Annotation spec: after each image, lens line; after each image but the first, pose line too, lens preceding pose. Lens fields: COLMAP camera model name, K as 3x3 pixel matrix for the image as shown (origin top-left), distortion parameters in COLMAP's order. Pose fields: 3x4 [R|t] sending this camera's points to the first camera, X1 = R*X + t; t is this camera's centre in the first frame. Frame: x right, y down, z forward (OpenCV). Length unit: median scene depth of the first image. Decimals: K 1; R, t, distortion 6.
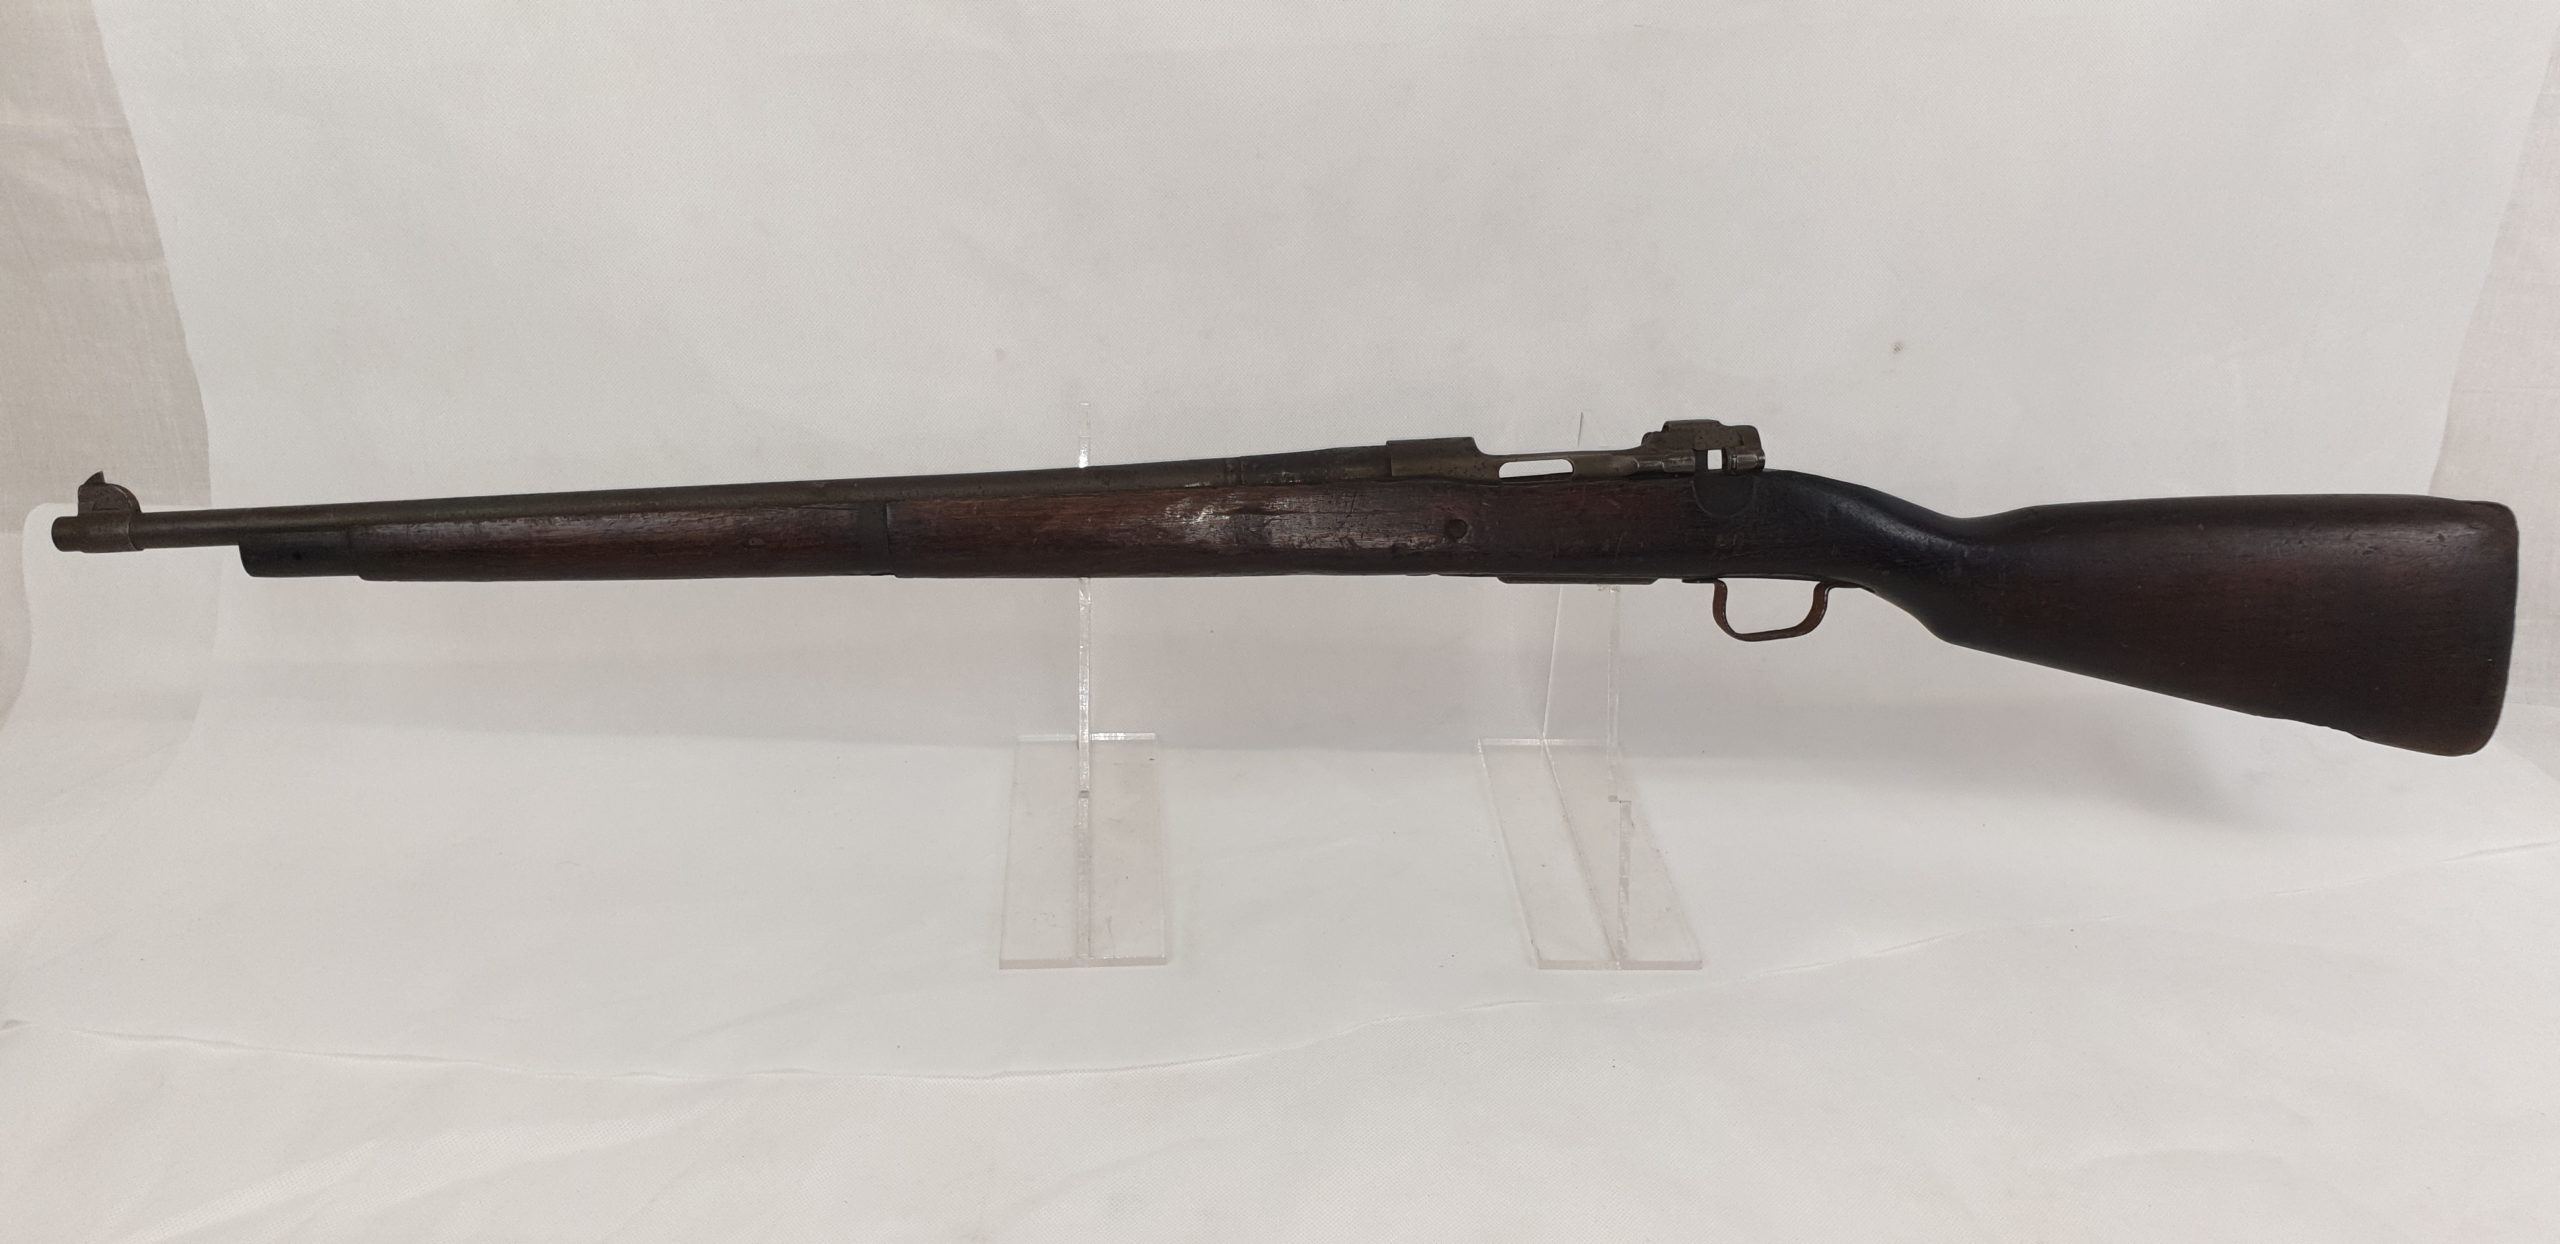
lens RADIAL K [[1807.7, 0, 1269.3], [0, 1807.7, 624.2], [0, 0, 1]] dist [-0.000518, 0.000589]
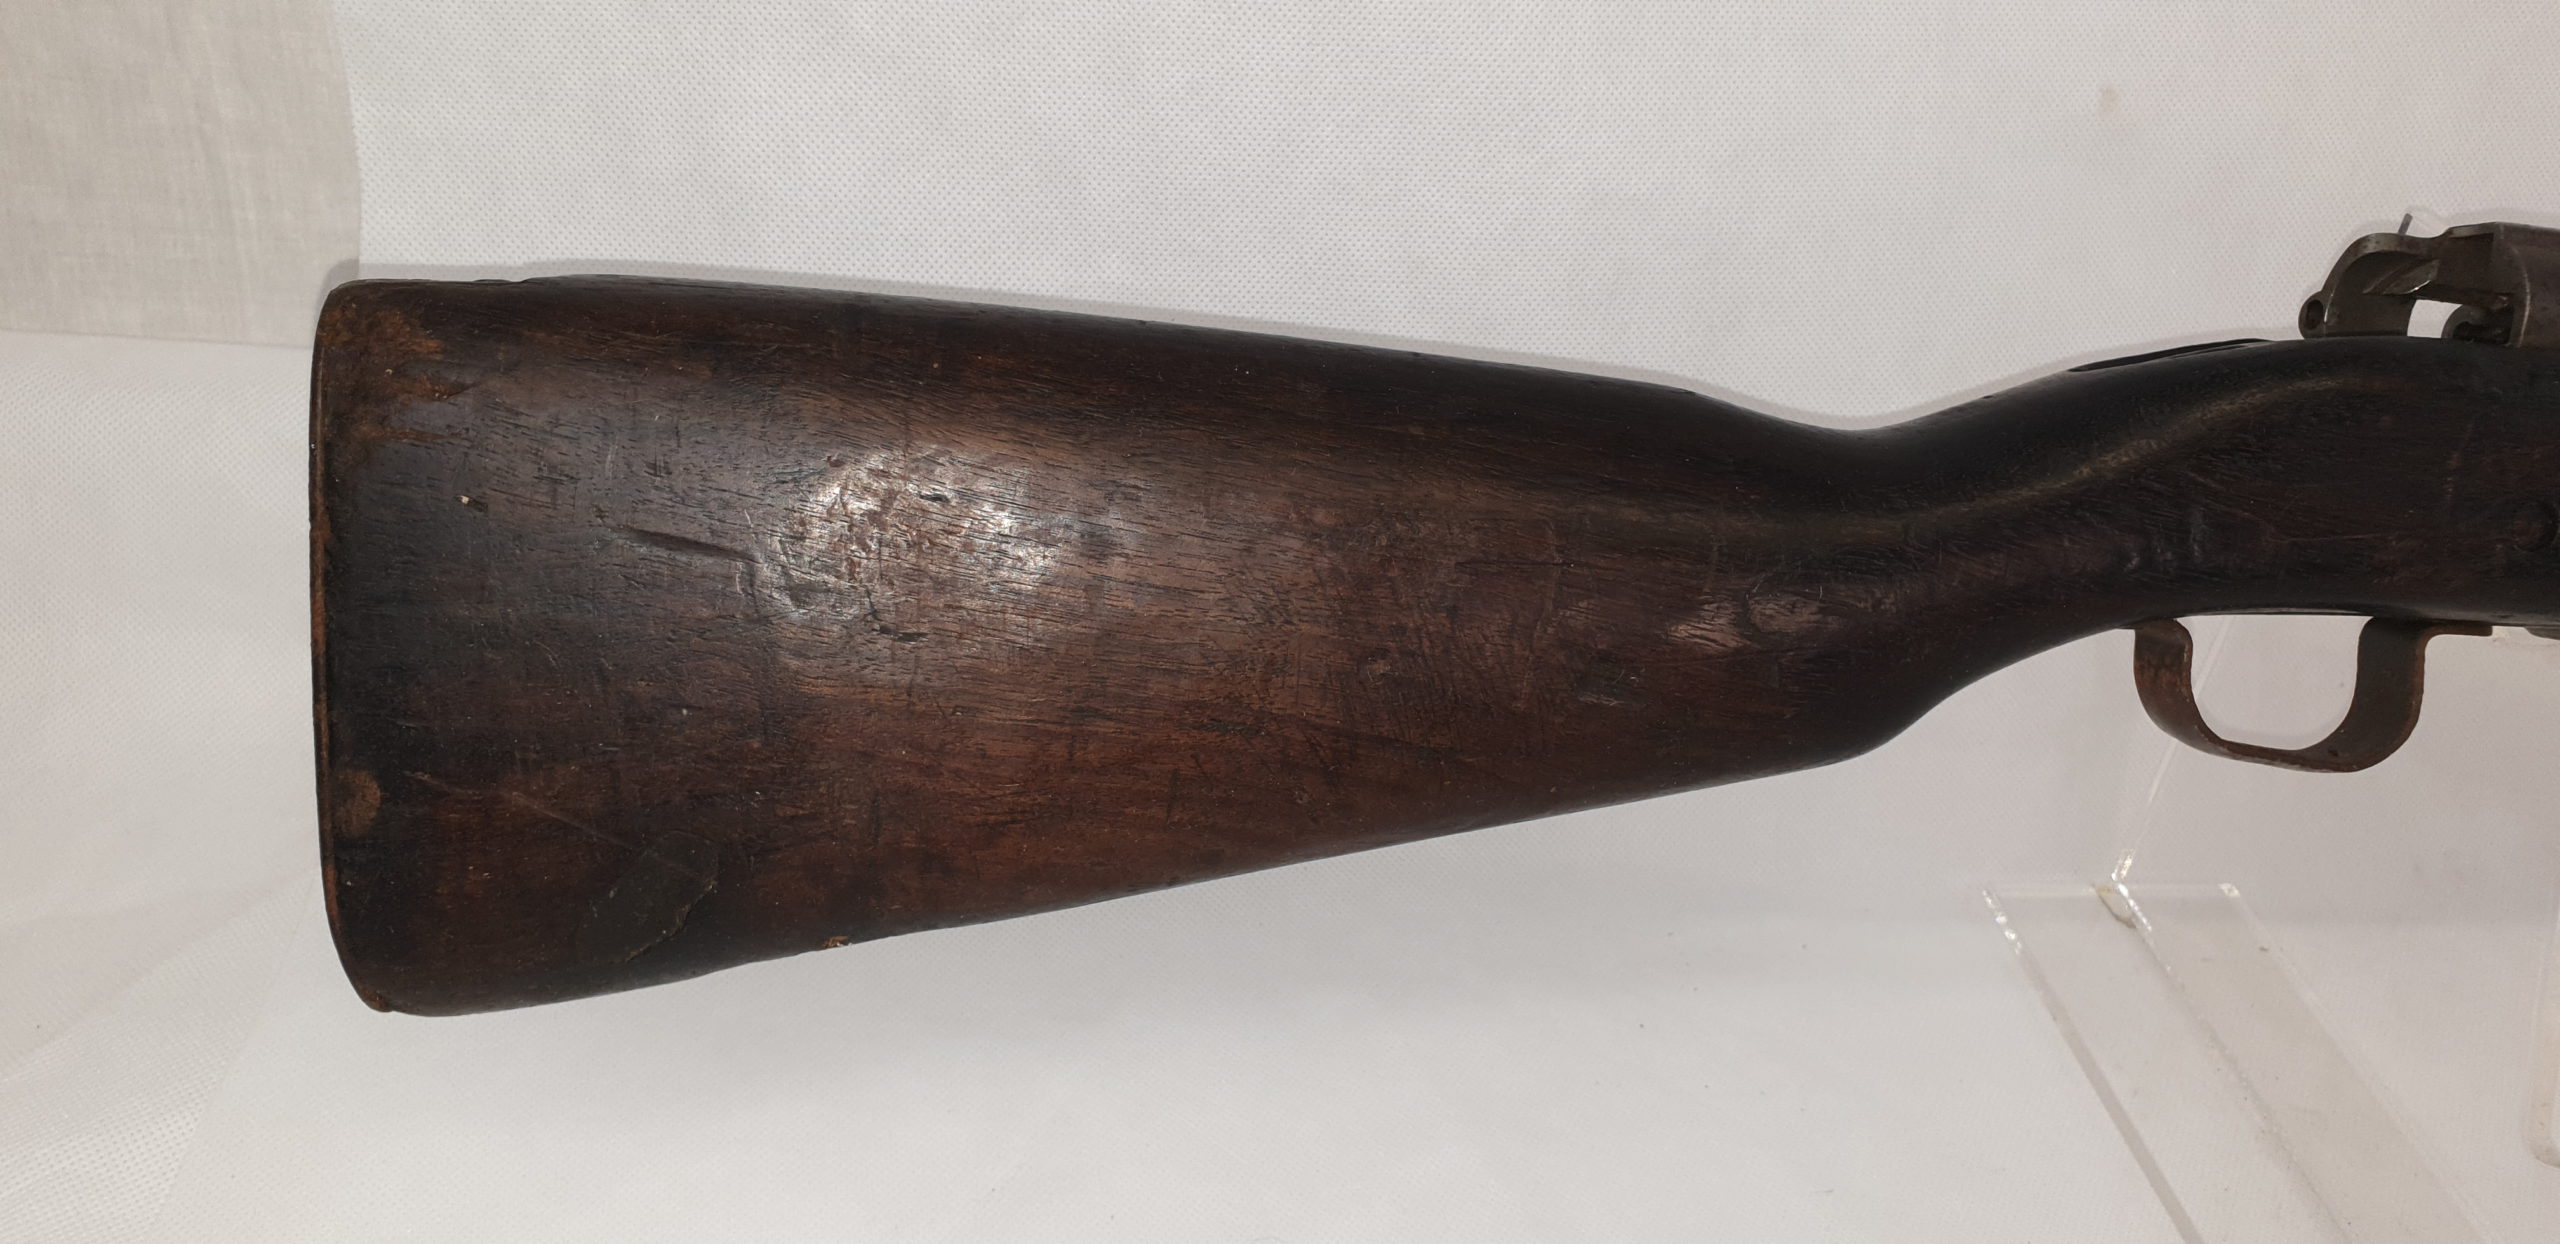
lens RADIAL K [[1917.0, 0, 1280.0], [0, 1917.0, 622.0], [0, 0, 1]] dist [0.010567, 0.004724]
pose [[0.997942, 0.035586, 0.053334, -0.427514], [-0.040191, 0.995318, 0.087902, -0.057222], [-0.049956, -0.089865, 0.994700, 0.575966]]
